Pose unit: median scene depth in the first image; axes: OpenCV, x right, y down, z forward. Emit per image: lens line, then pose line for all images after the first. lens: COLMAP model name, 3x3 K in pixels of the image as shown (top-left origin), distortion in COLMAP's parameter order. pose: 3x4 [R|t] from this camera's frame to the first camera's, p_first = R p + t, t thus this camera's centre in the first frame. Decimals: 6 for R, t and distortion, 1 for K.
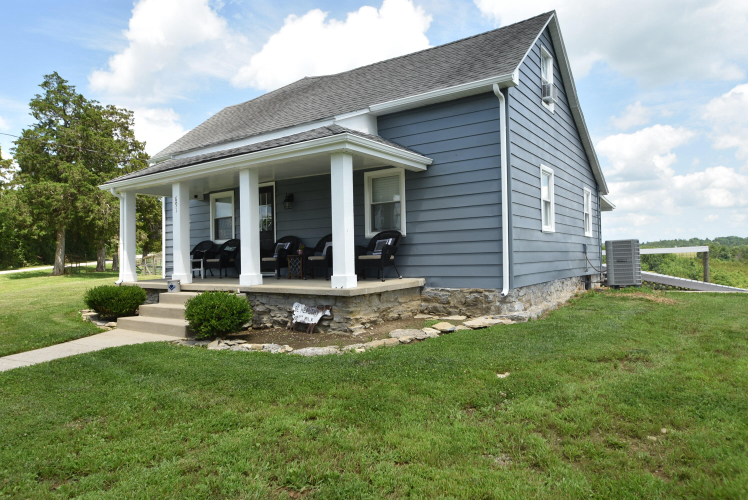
lens RADIAL K [[493.1, 0, 373.3], [0, 493.1, 244.7], [0, 0, 1]] dist [-0.005064, 0.000570]
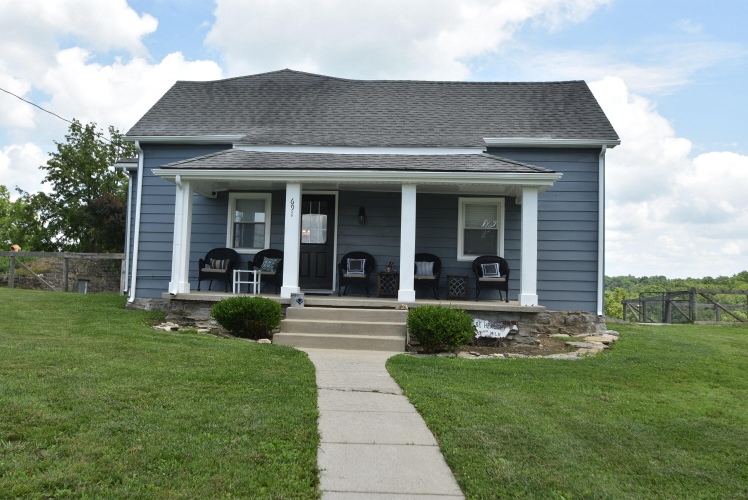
lens RADIAL K [[611.7, 0, 374.2], [0, 611.7, 254.2], [0, 0, 1]] dist [-0.005970, -0.001942]
pose [[0.859209, 0.074655, 0.506148, -0.974497], [-0.059632, 0.997167, -0.045851, 0.051022], [-0.508137, 0.009213, 0.861227, -0.016039]]
